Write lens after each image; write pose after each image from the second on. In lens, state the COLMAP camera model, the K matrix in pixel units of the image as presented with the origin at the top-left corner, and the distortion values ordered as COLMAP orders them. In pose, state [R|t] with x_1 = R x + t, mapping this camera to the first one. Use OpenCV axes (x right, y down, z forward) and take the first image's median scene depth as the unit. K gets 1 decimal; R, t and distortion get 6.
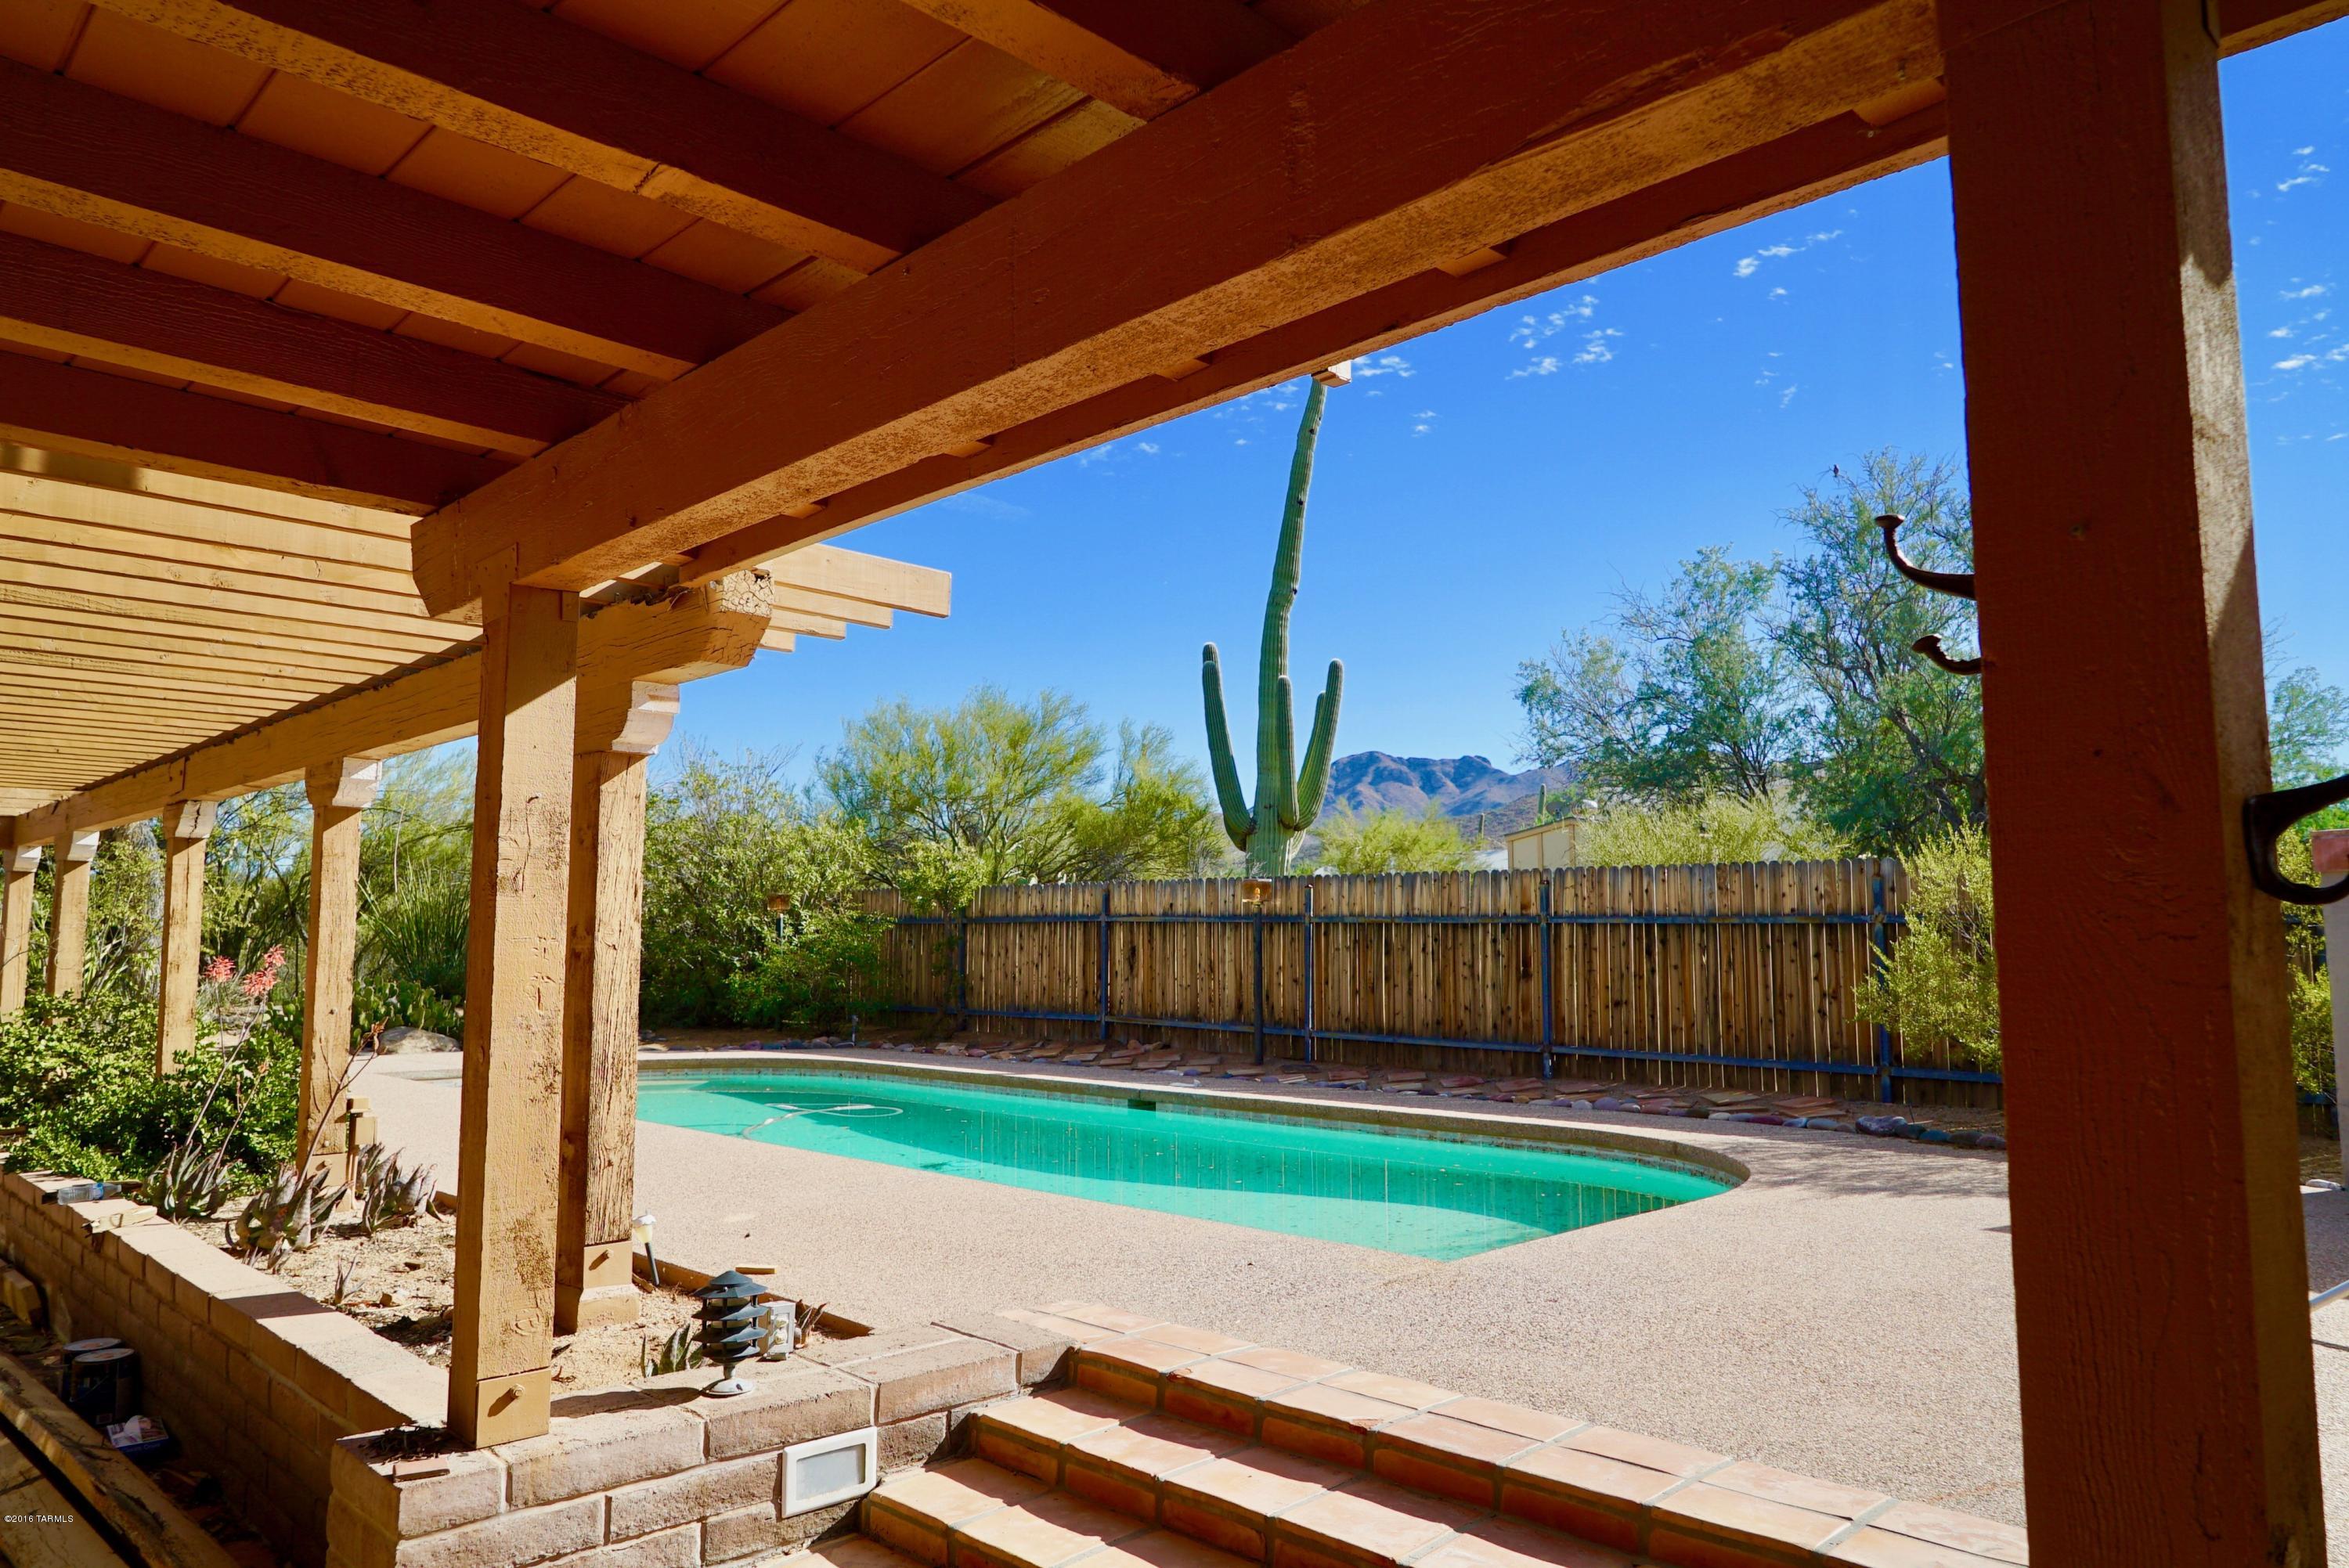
lens RADIAL K [[1567.1, 0, 1174.5], [0, 1567.1, 784.0], [0, 0, 1]] dist [-0.055393, -0.000816]
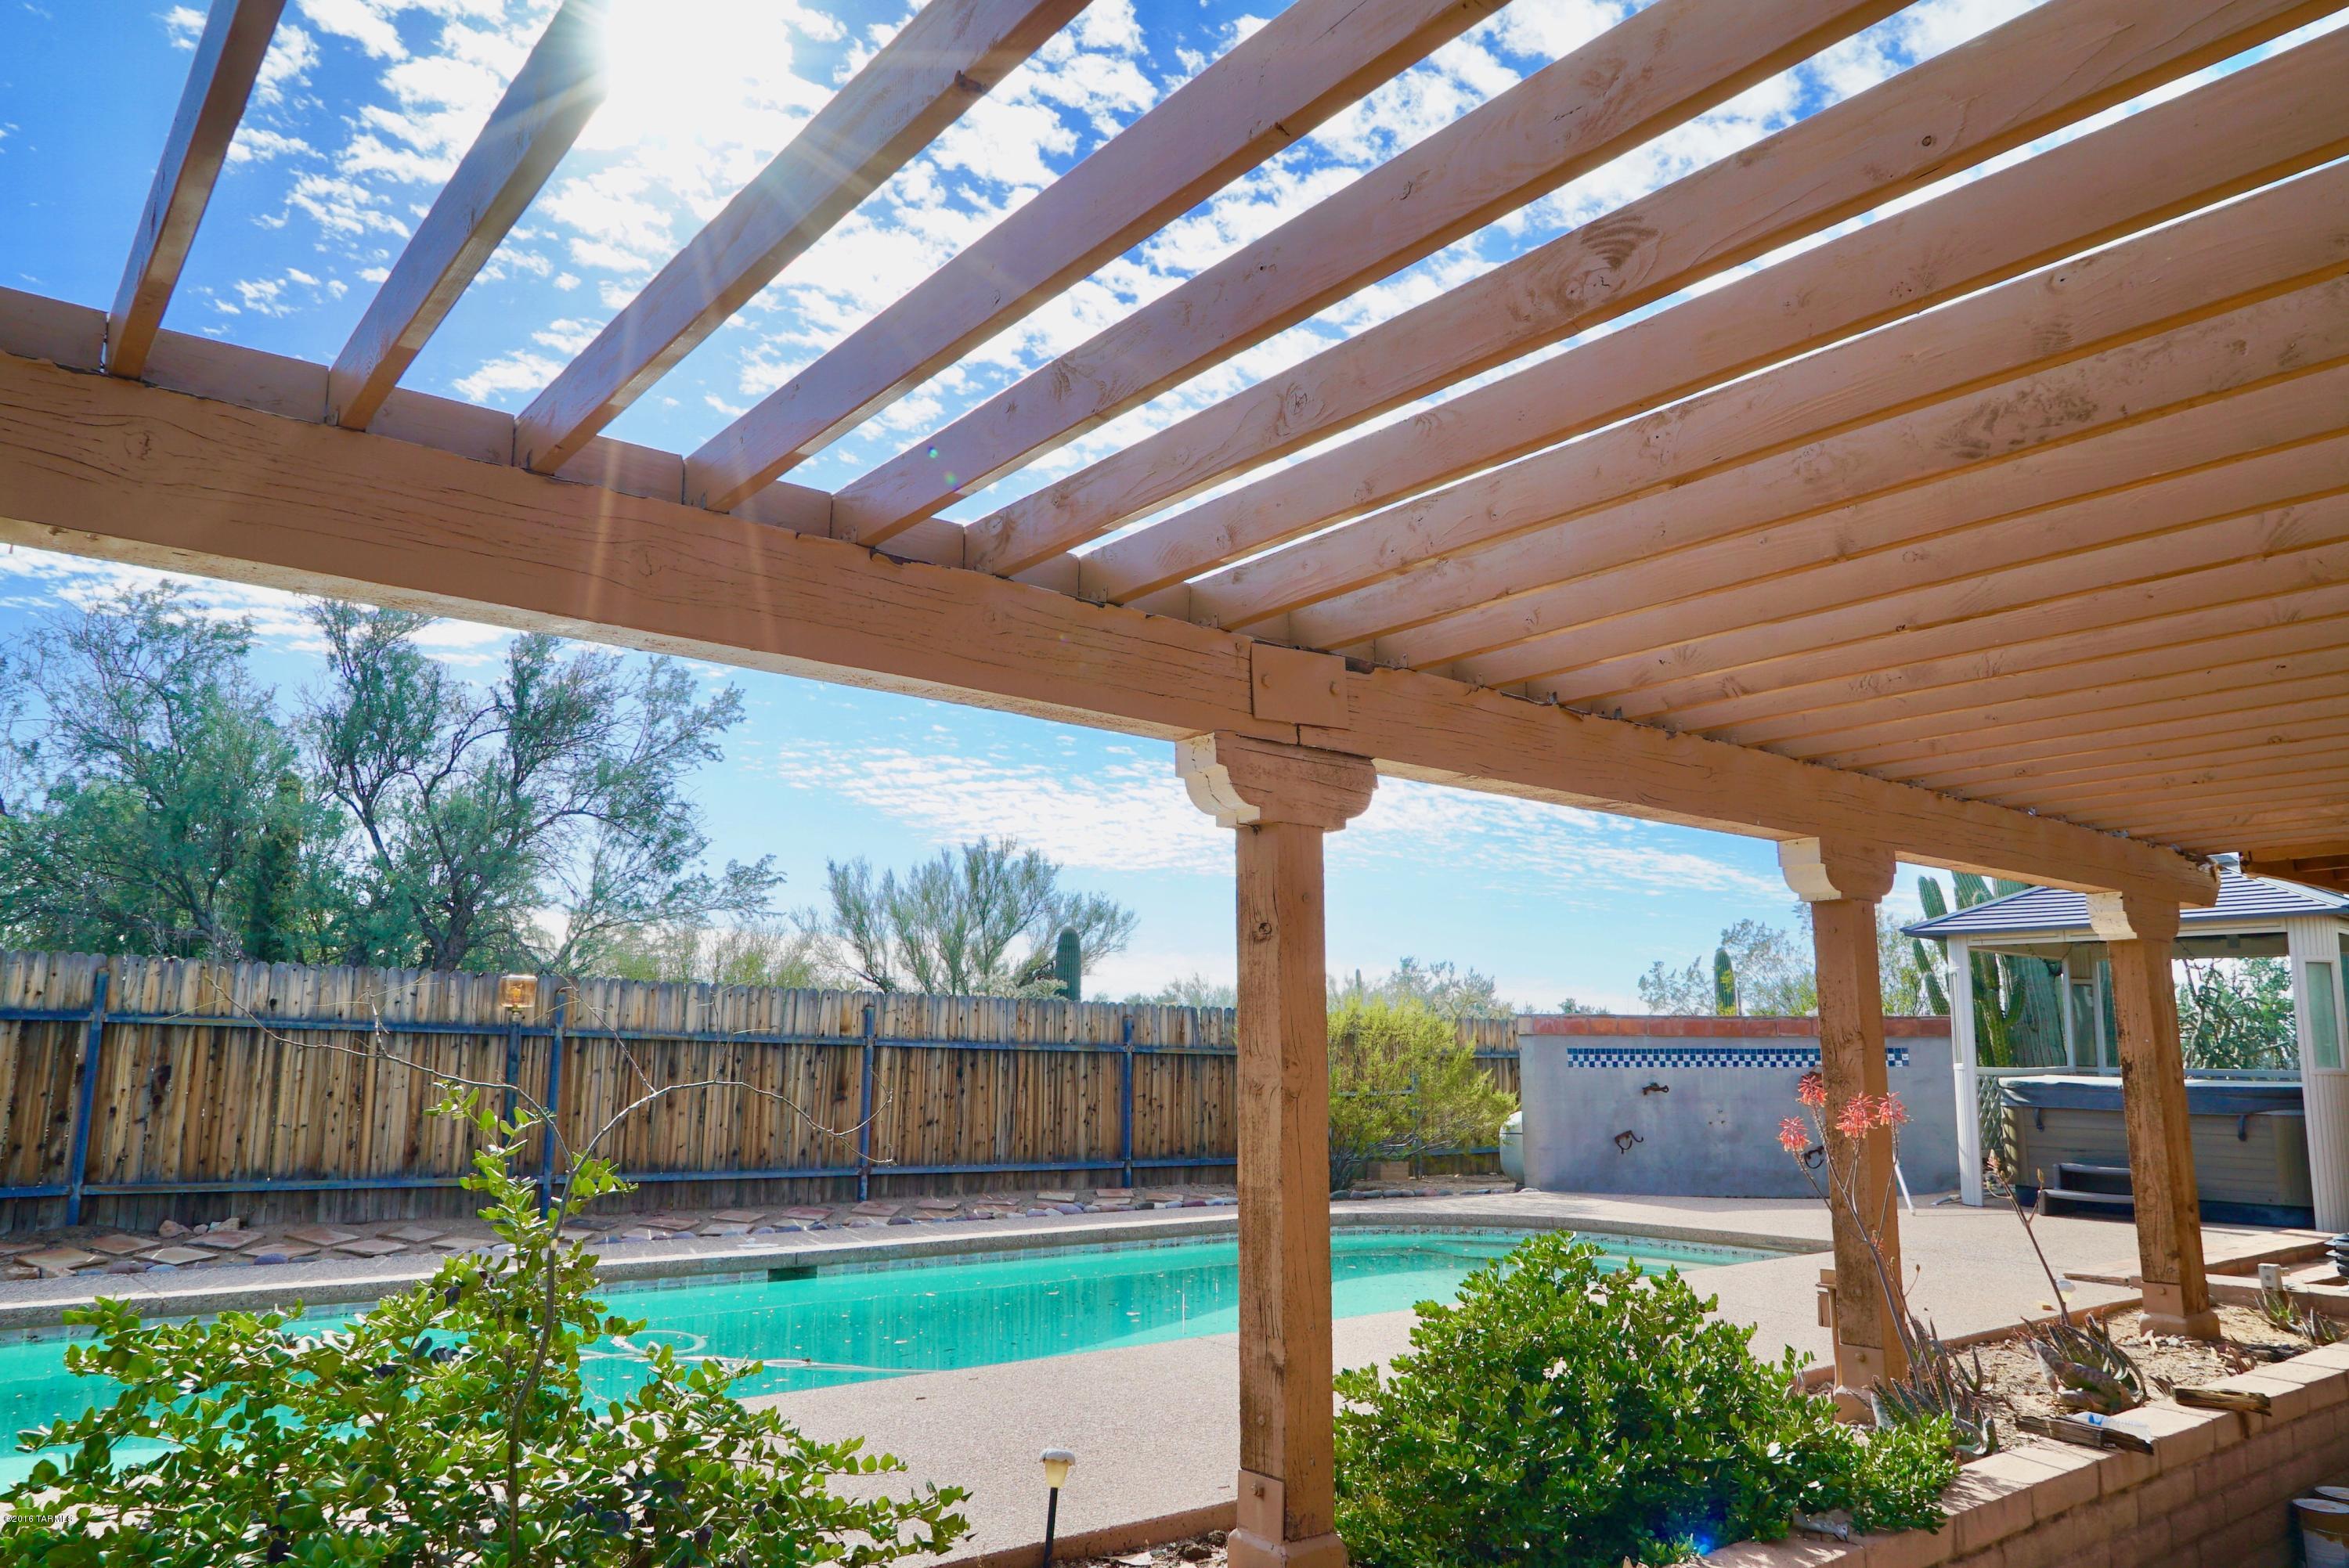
lens RADIAL K [[1587.2, 0, 1174.7], [0, 1587.2, 814.5], [0, 0, 1]] dist [0.000423, -0.001536]
pose [[0.094551, 0.151075, 0.983990, -0.760116], [-0.111959, 0.983761, -0.140281, 0.061658], [-0.989204, -0.096903, 0.109930, 0.680489]]
